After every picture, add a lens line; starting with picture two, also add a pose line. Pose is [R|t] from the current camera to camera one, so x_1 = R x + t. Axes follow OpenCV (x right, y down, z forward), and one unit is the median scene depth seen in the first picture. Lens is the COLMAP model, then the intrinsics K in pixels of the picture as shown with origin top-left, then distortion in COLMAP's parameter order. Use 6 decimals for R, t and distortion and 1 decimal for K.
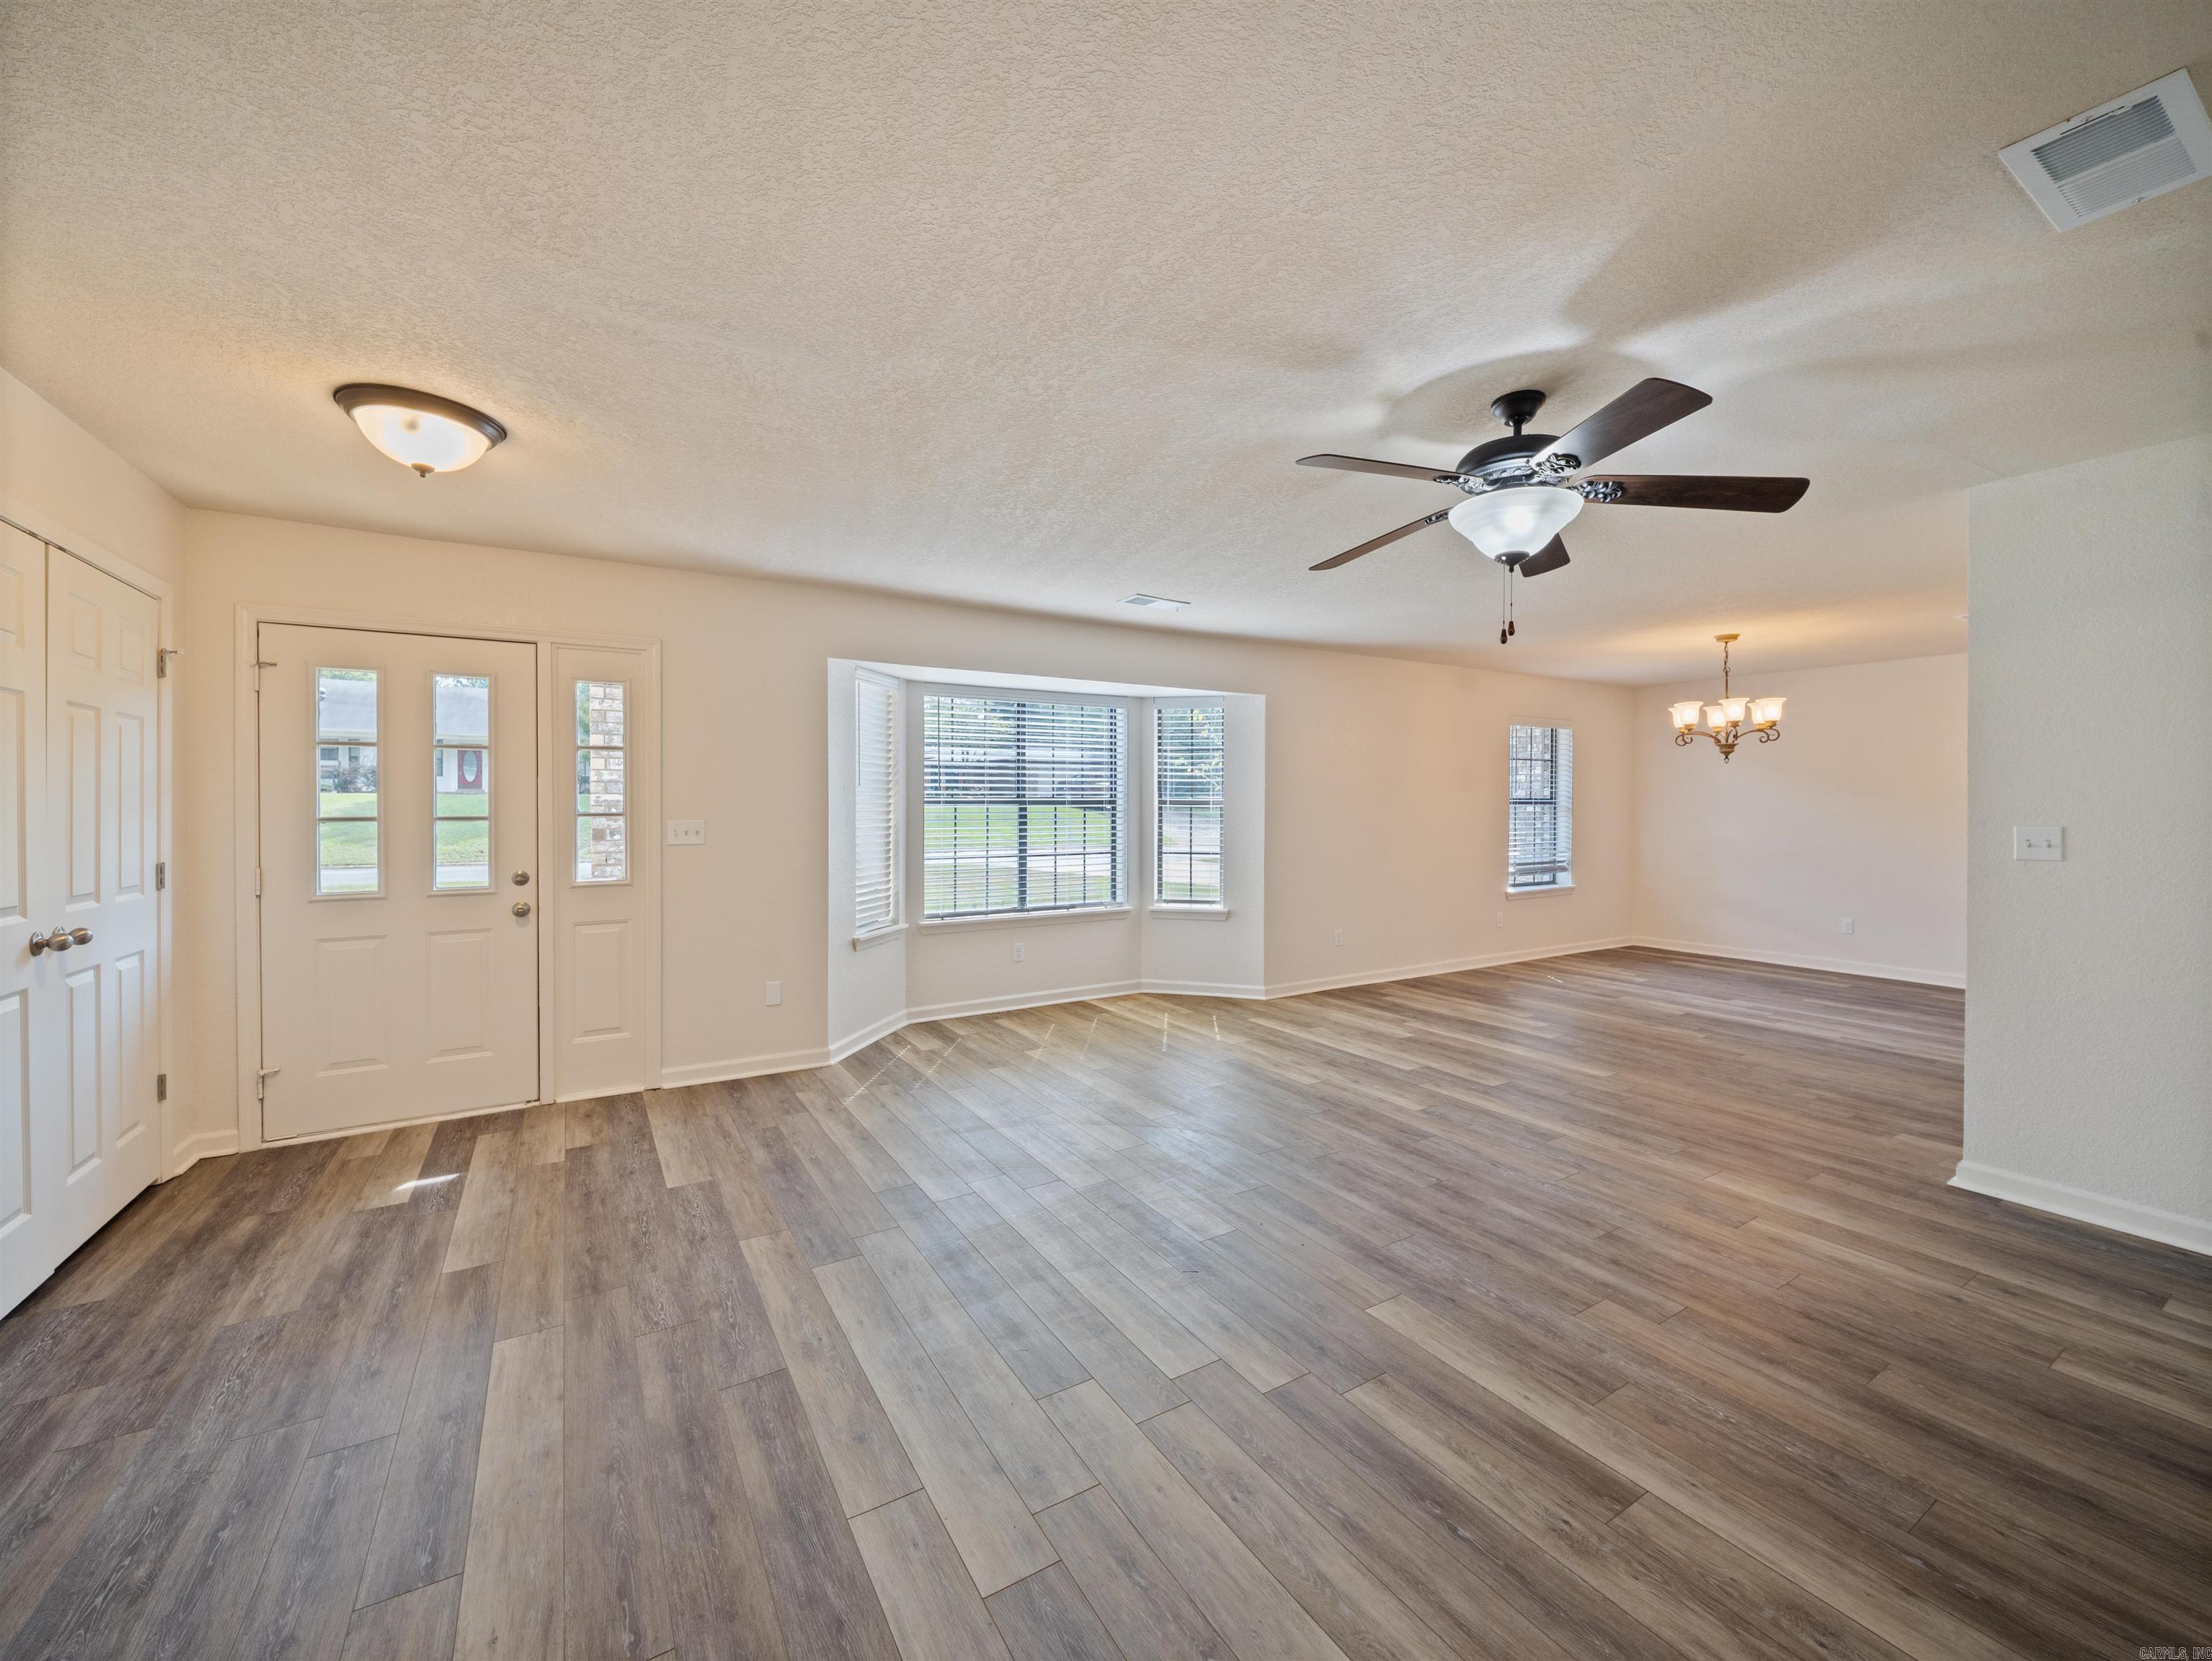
lens RADIAL K [[874.5, 0, 1093.6], [0, 874.5, 813.0], [0, 0, 1]] dist [0.017789, -0.012030]
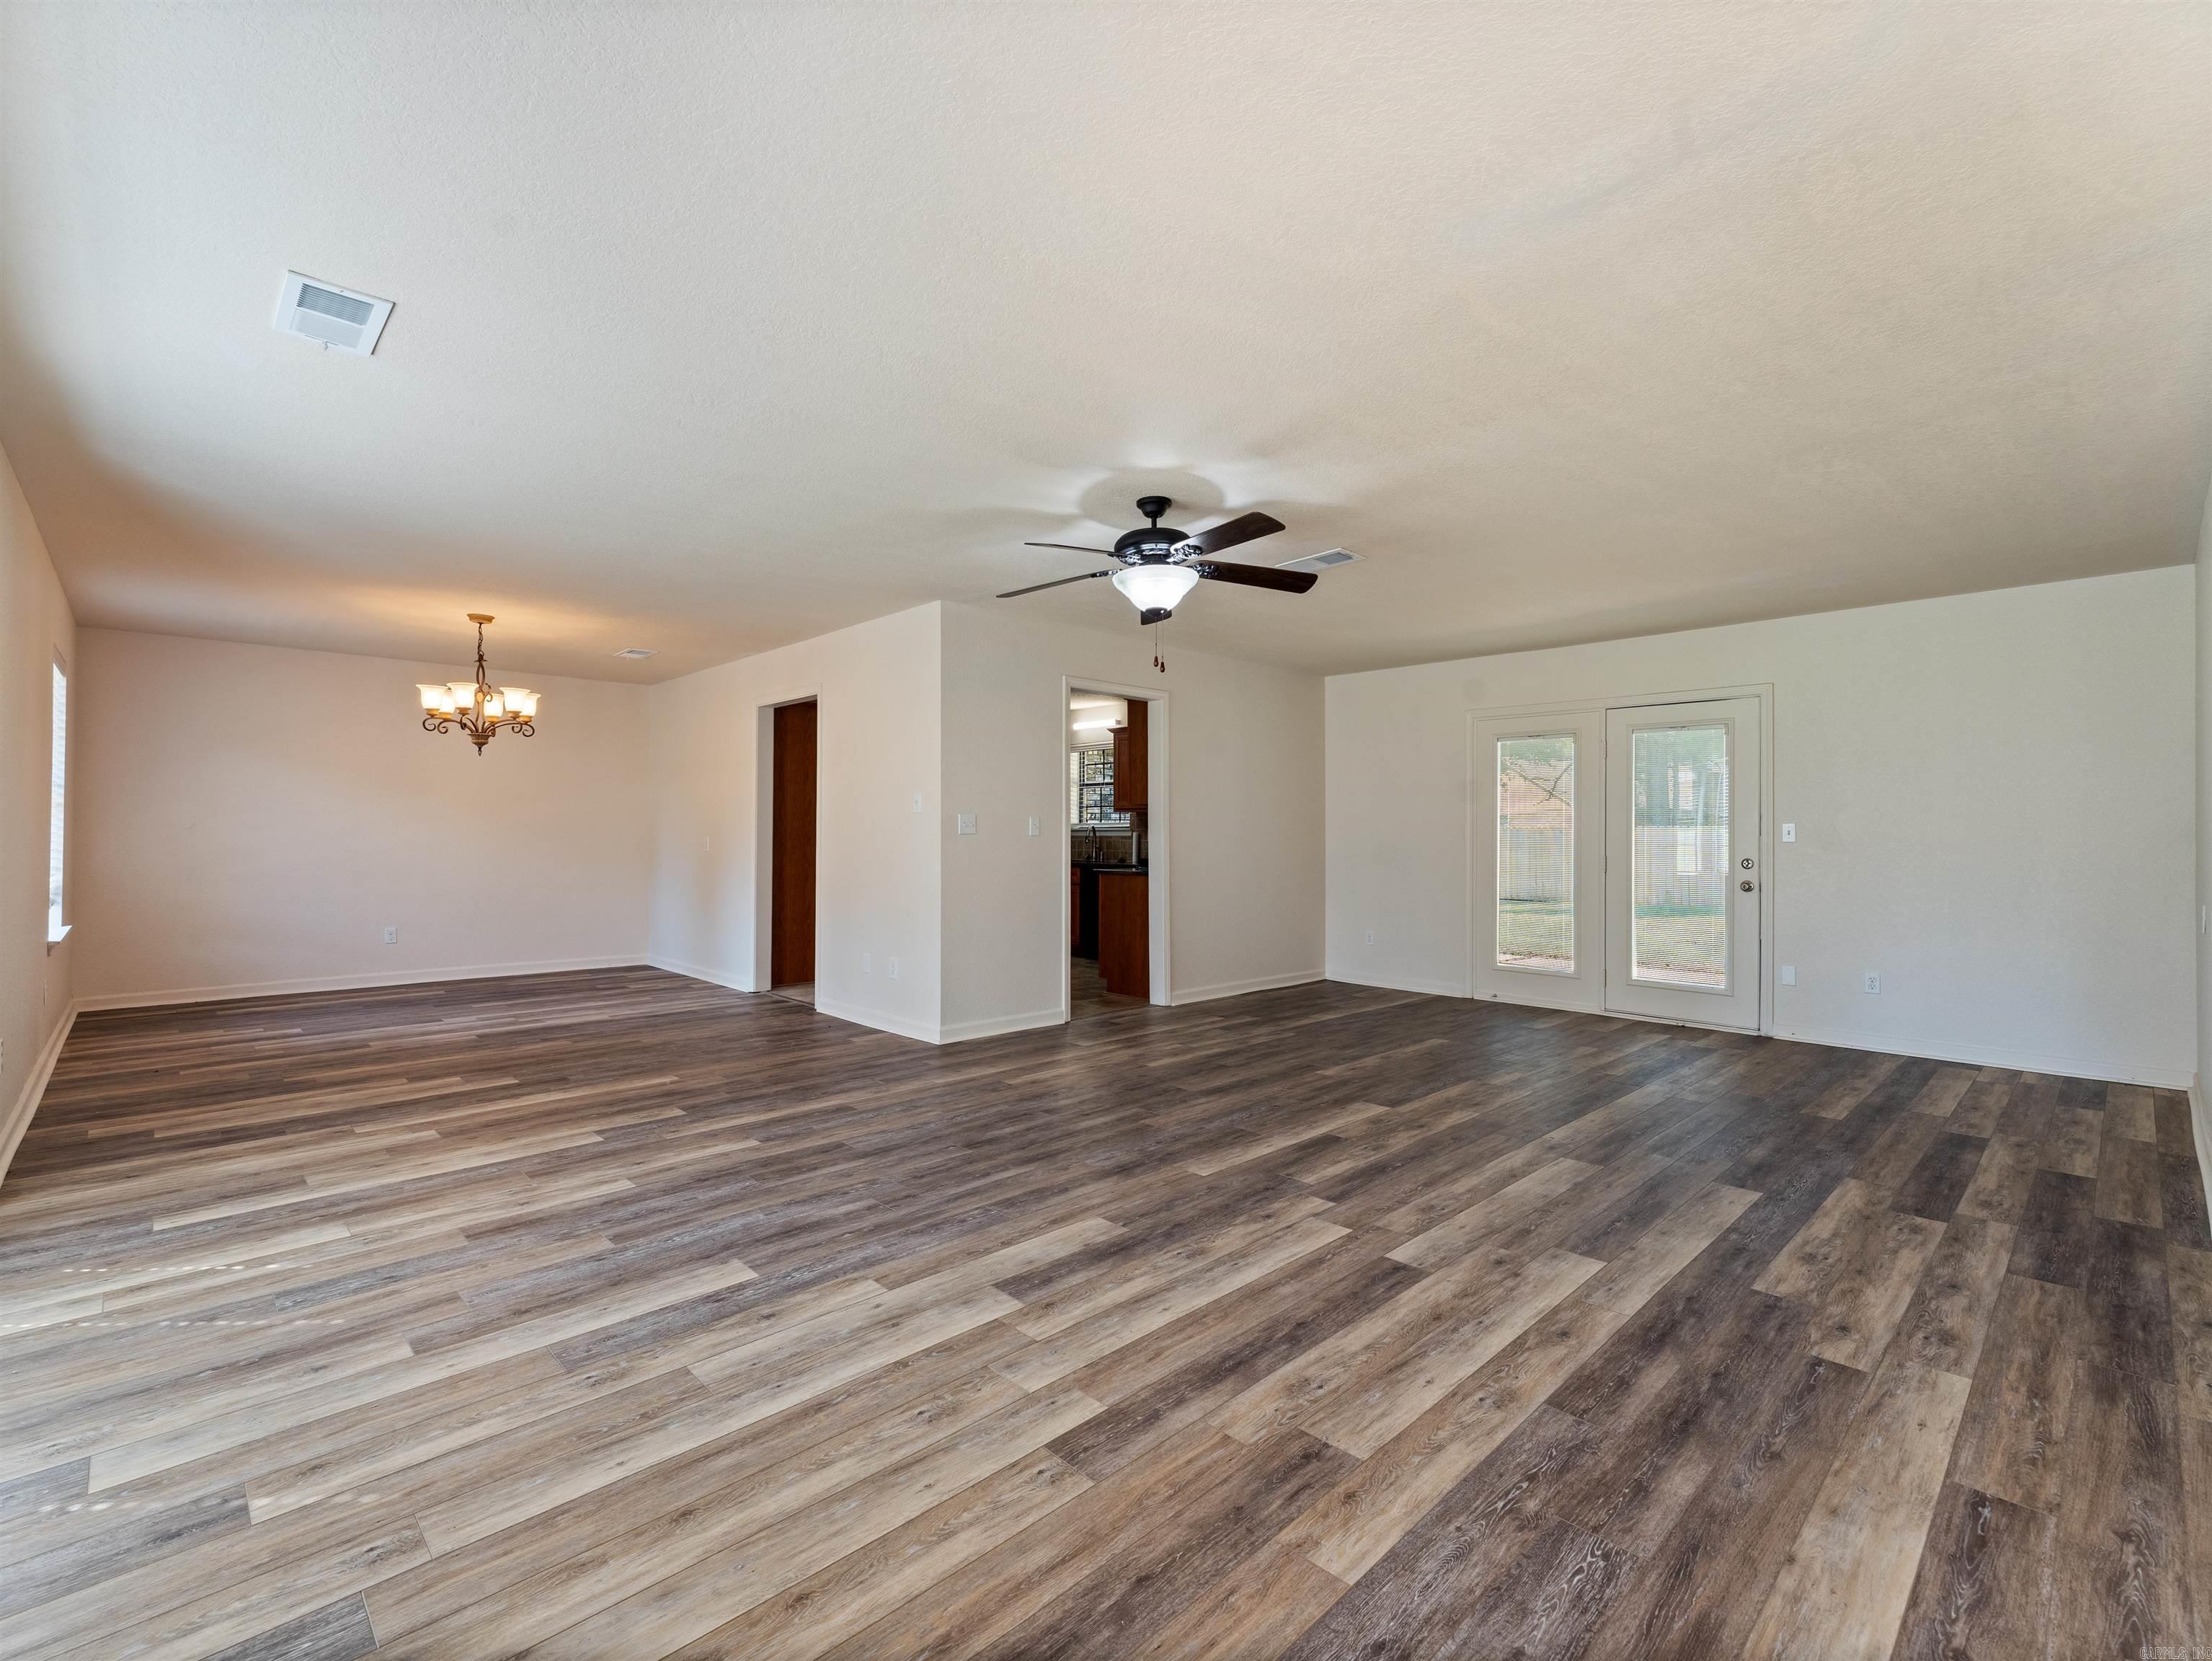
lens RADIAL K [[988.0, 0, 1111.0], [0, 988.0, 844.0], [0, 0, 1]] dist [-0.000335, -0.000328]
pose [[-0.226367, -0.011803, 0.973971, -0.595200], [0.005842, 0.999892, 0.013475, 0.032740], [-0.974025, 0.008740, -0.226273, 0.813587]]
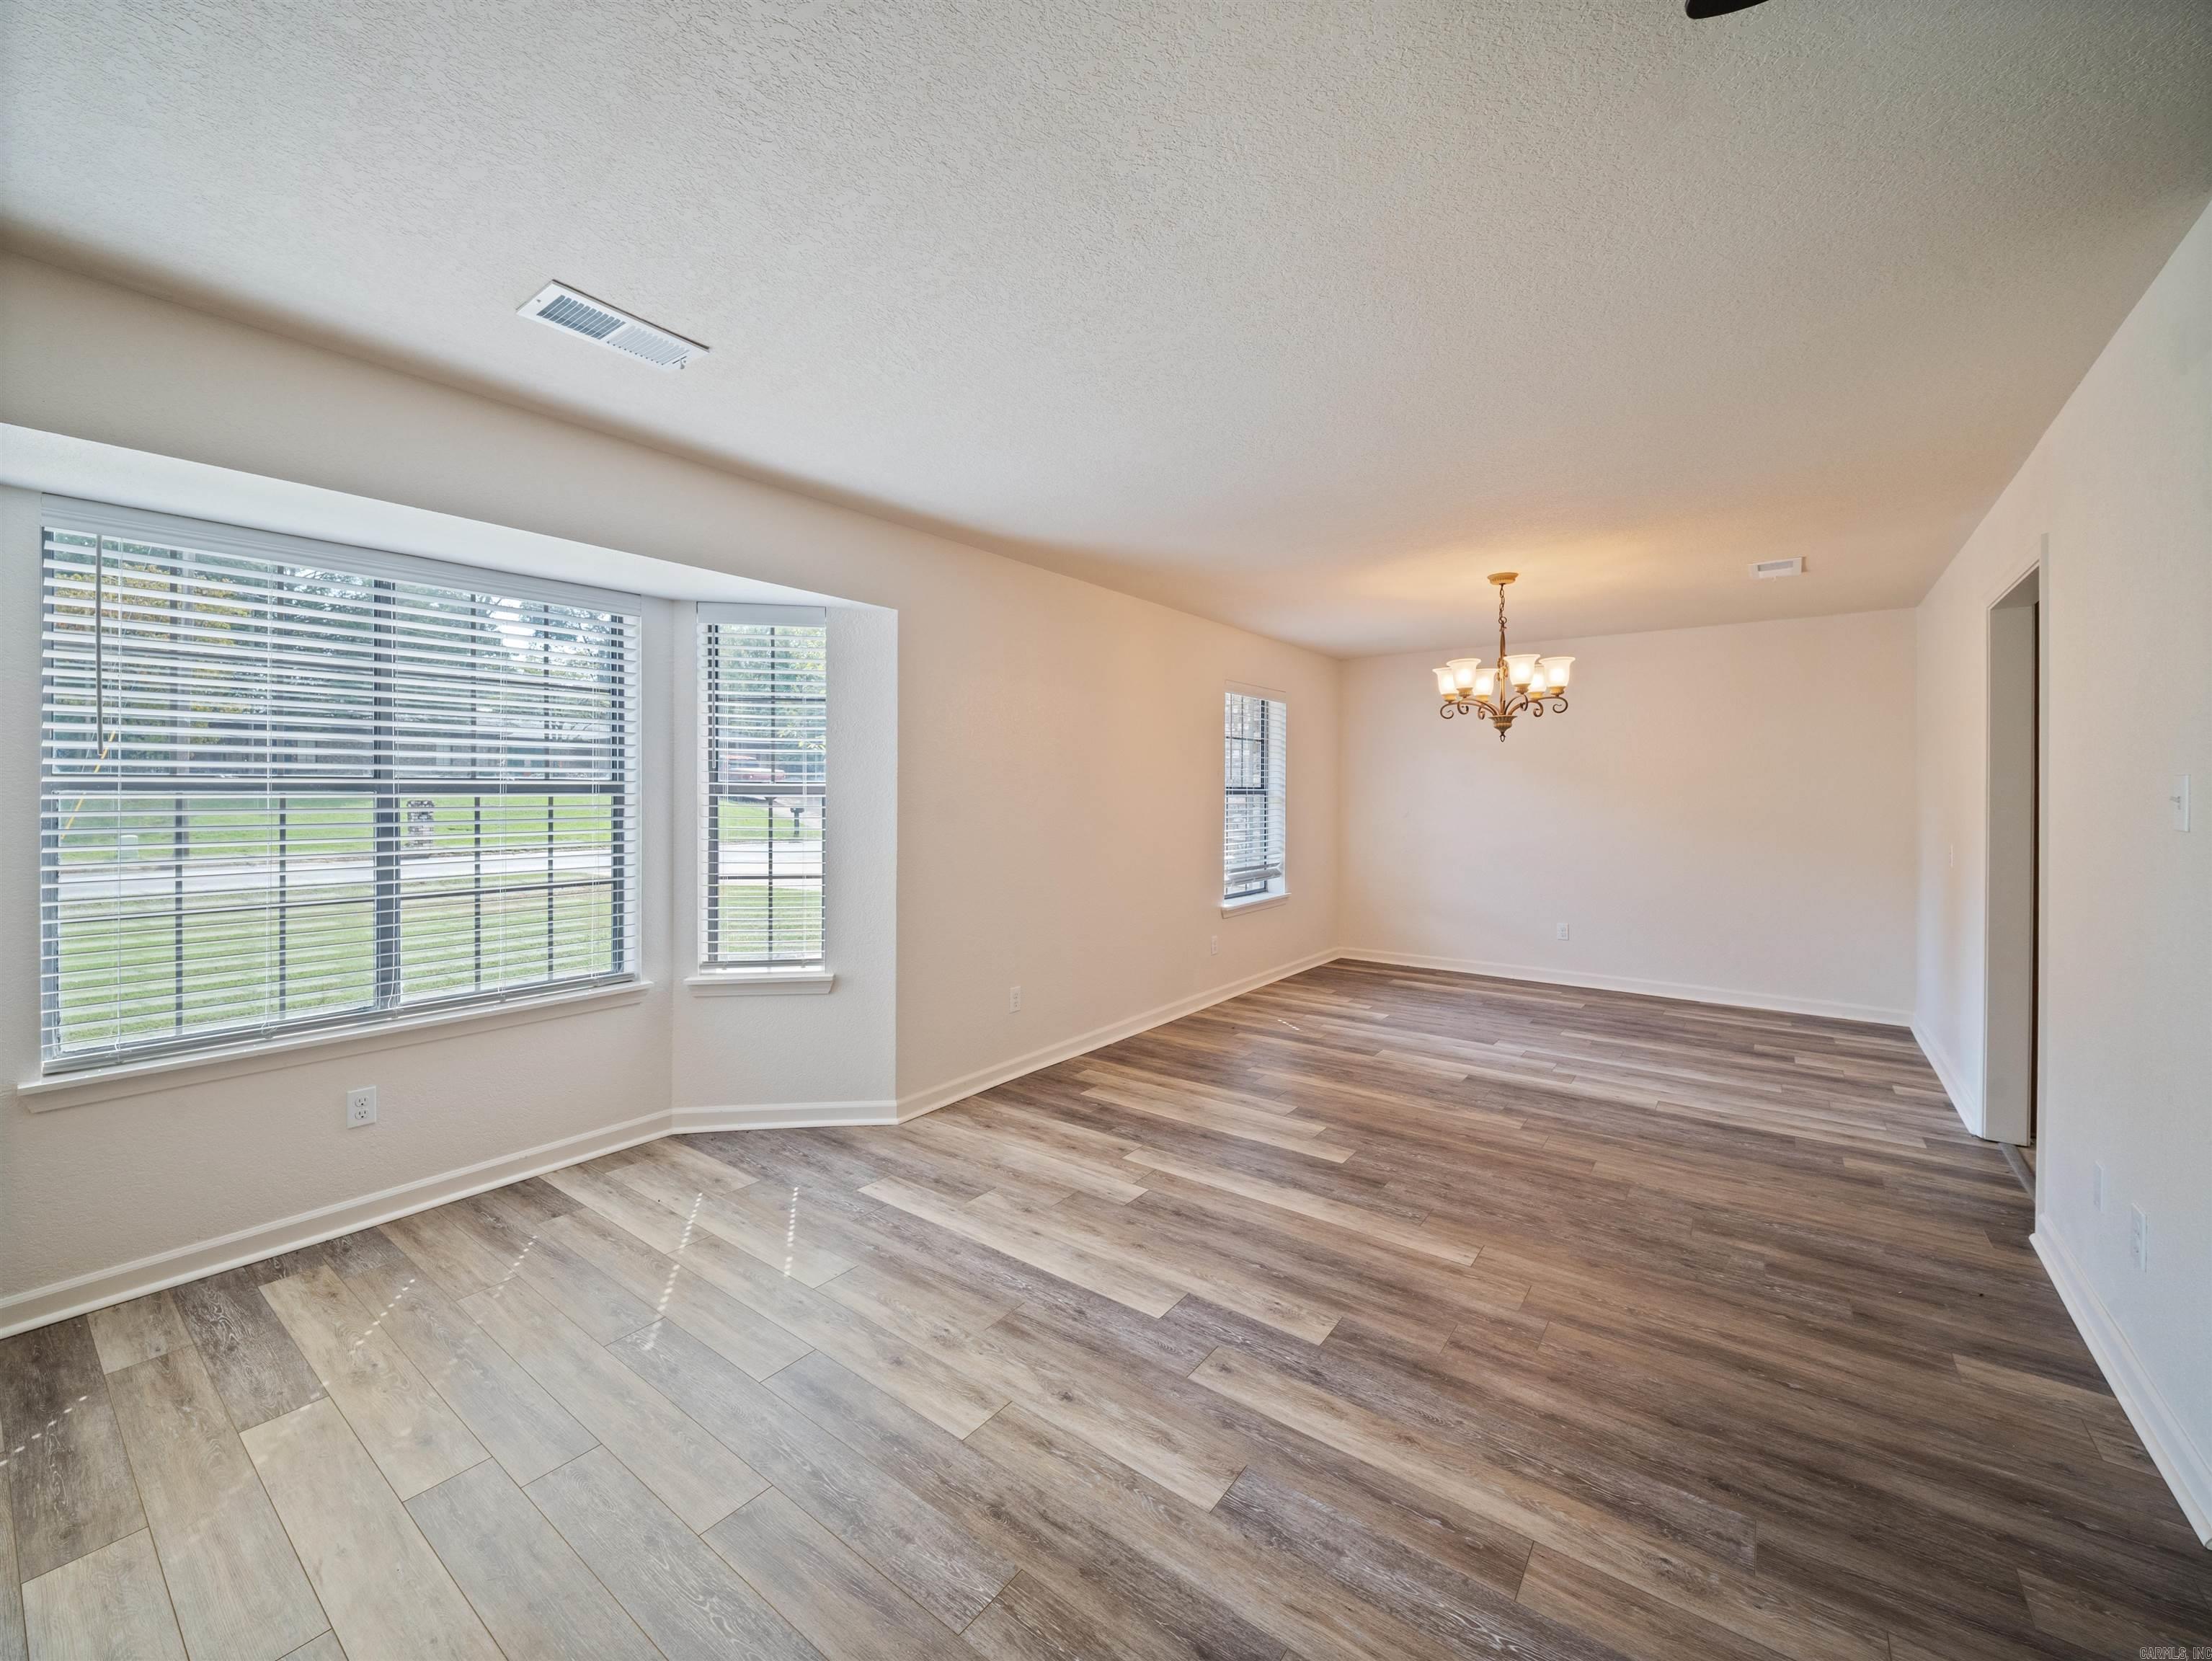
lens RADIAL K [[888.1, 0, 1096.5], [0, 888.1, 785.1], [0, 0, 1]] dist [-0.001676, -0.000709]
pose [[0.928828, 0.005960, 0.370464, 0.141713], [0.001546, 0.999800, -0.019961, -0.004741], [-0.370509, 0.019113, 0.928632, 0.564949]]
